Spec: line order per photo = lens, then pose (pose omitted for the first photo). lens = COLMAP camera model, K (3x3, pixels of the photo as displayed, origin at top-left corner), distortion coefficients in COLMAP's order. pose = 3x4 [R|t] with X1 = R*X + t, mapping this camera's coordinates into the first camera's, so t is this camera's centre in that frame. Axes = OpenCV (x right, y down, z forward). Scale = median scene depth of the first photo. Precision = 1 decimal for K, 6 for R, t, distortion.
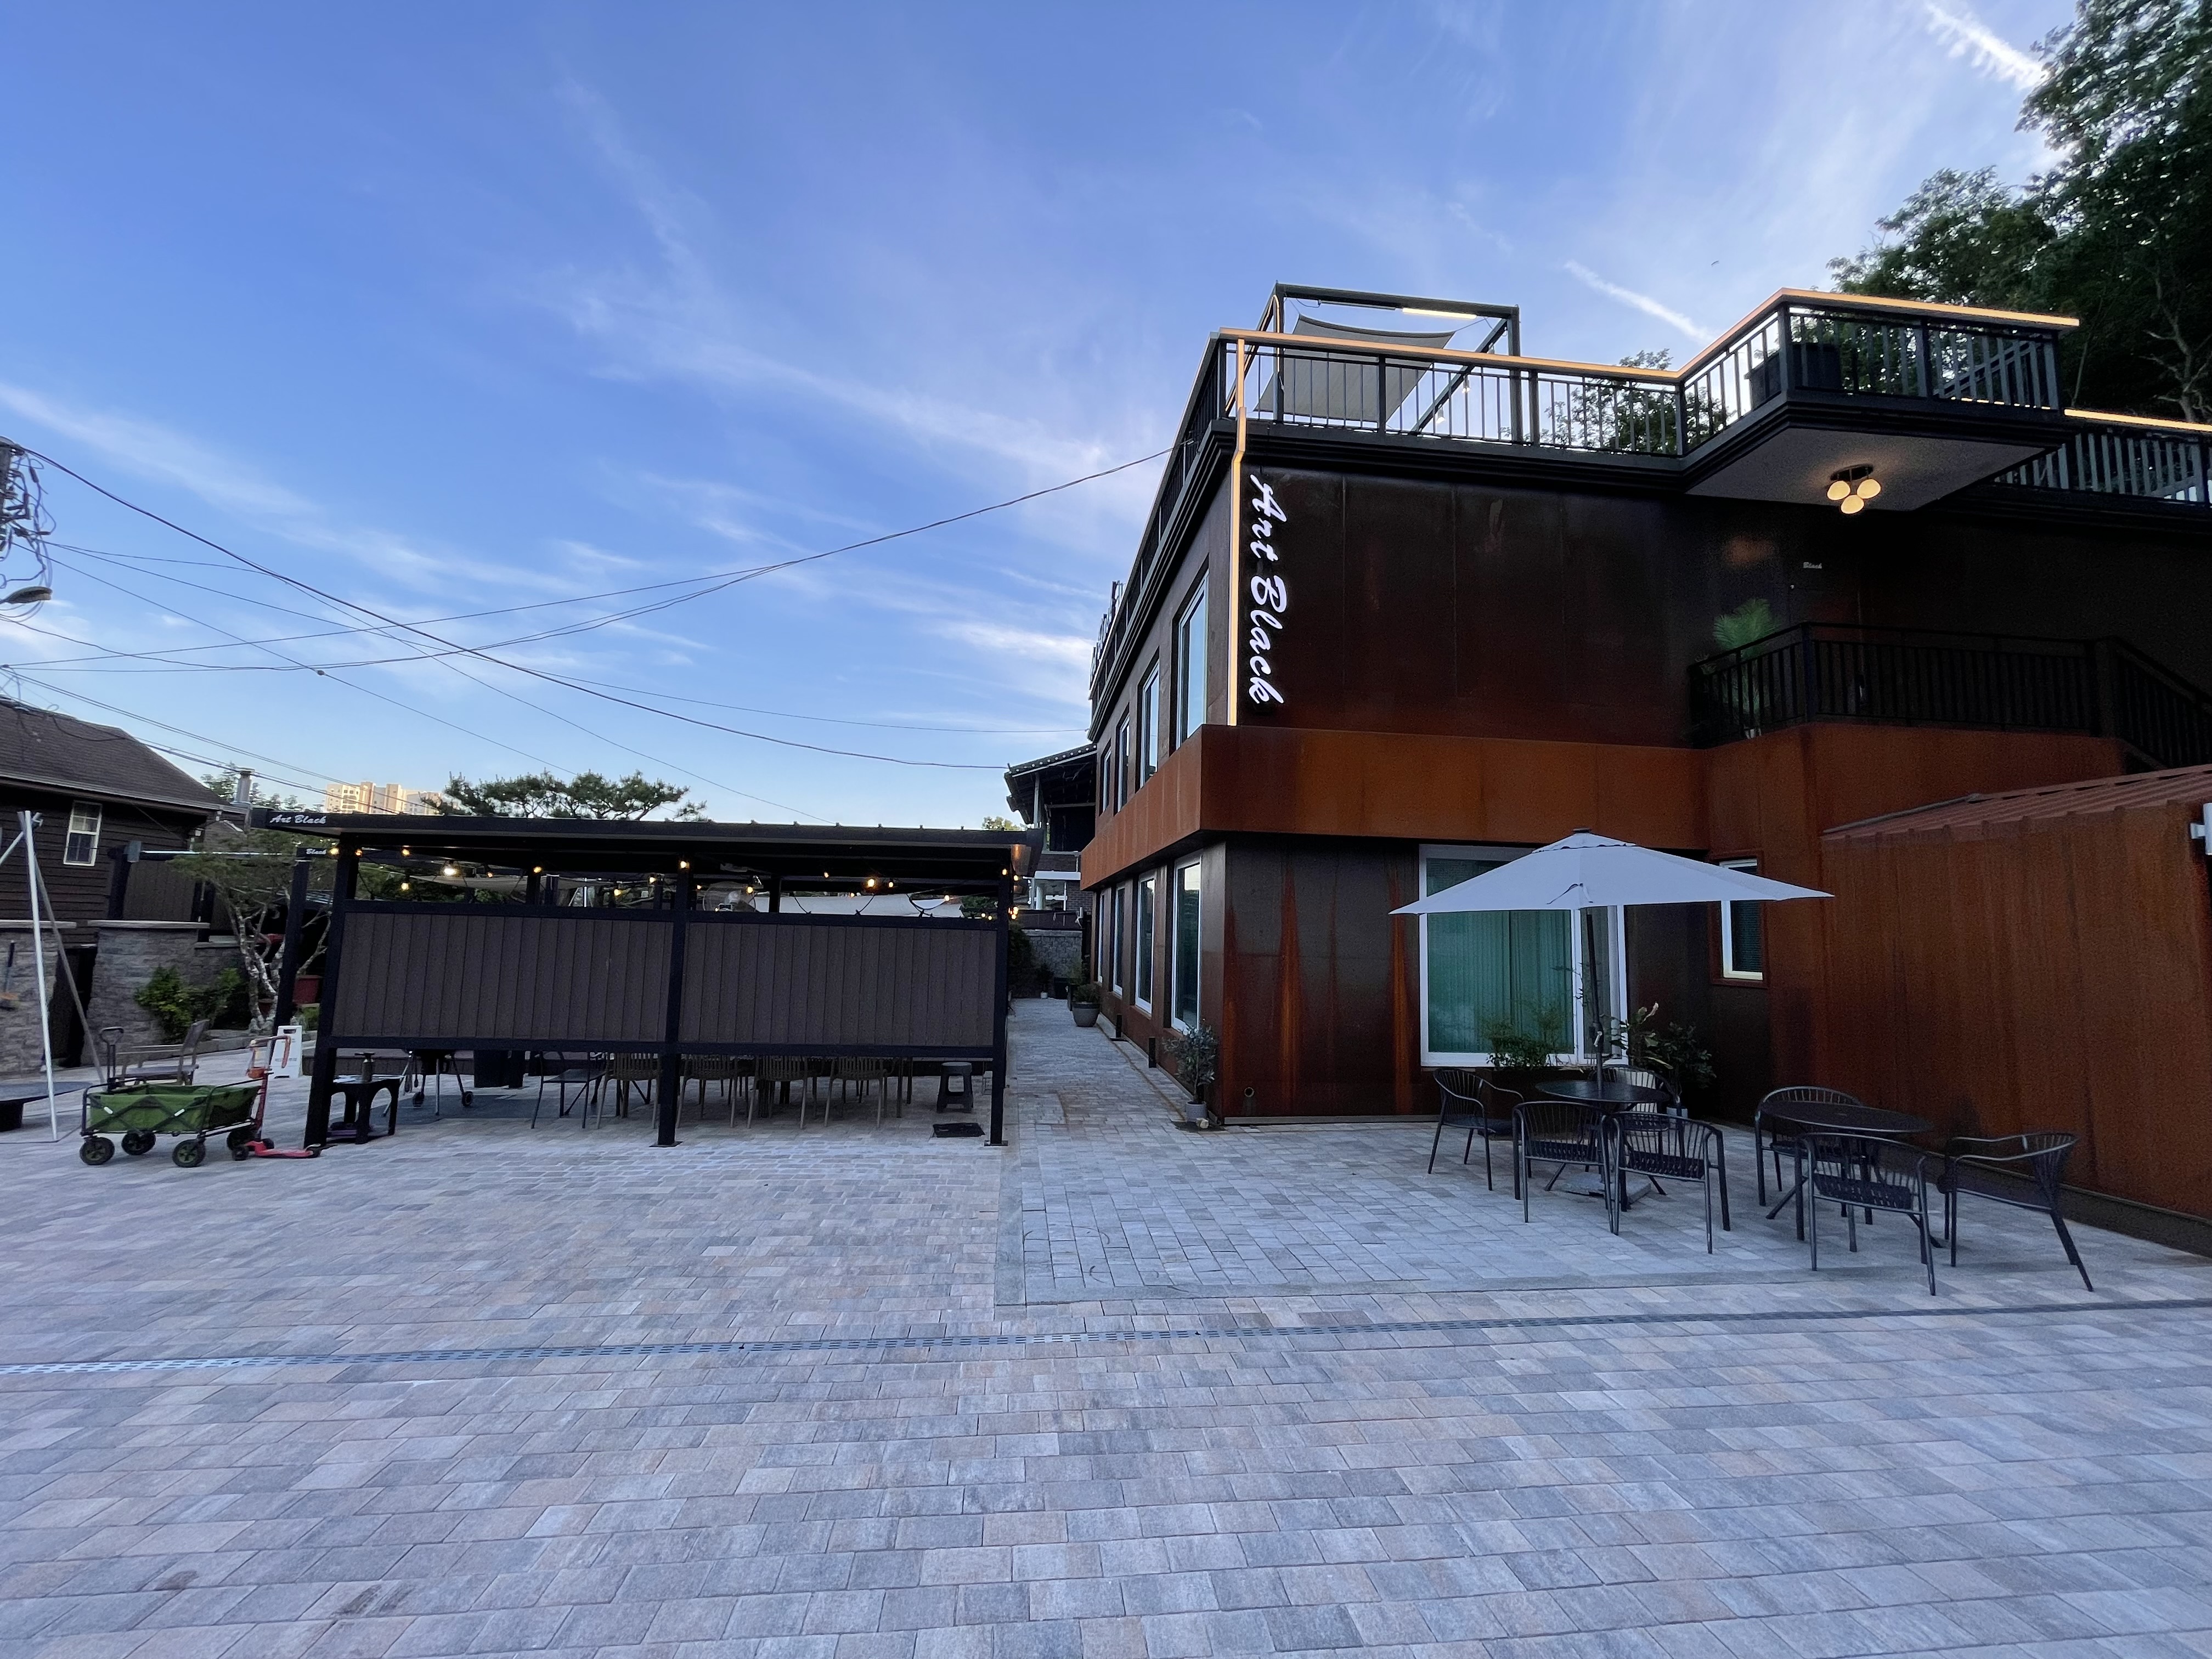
lens RADIAL K [[890.6, 0, 1110.8], [0, 890.6, 835.3], [0, 0, 1]] dist [0.001761, -0.000716]
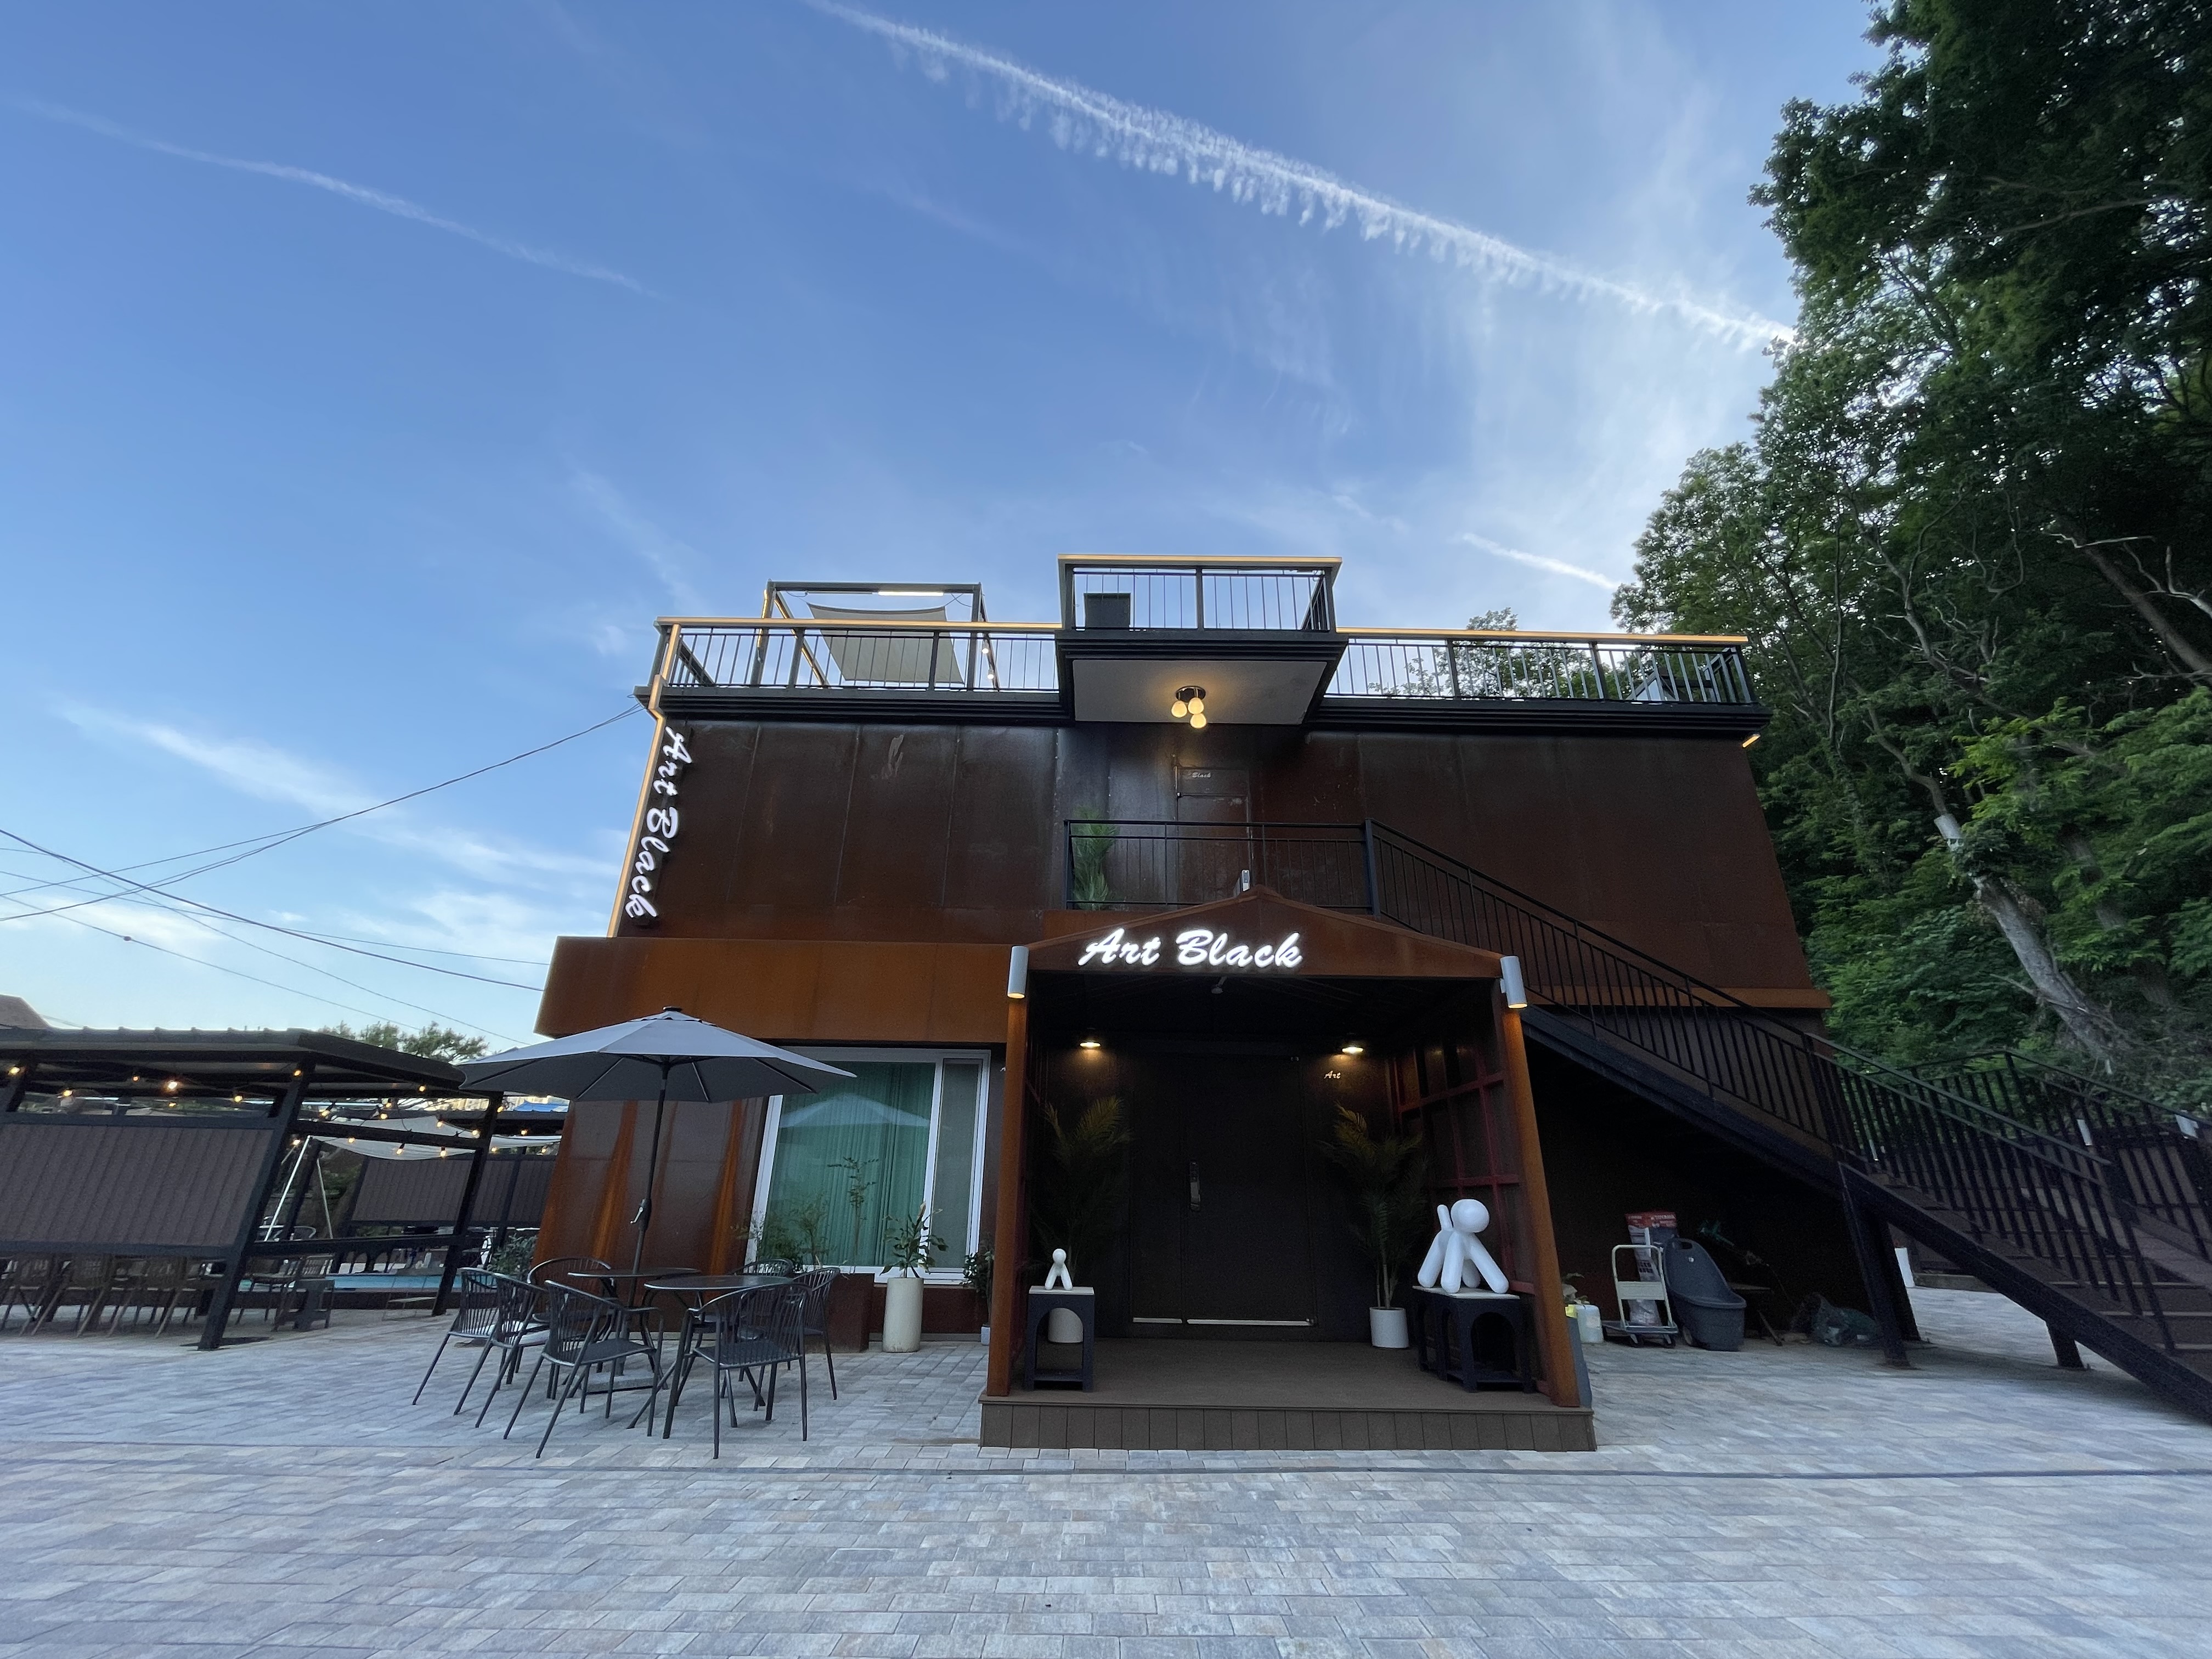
lens RADIAL K [[890.6, 0, 1099.5], [0, 890.6, 838.3], [0, 0, 1]] dist [0.001761, -0.000716]
pose [[0.994728, -0.048211, -0.090506, 0.828544], [0.020590, 0.958517, -0.284290, 0.081952], [0.100458, 0.280928, 0.954457, -0.023155]]
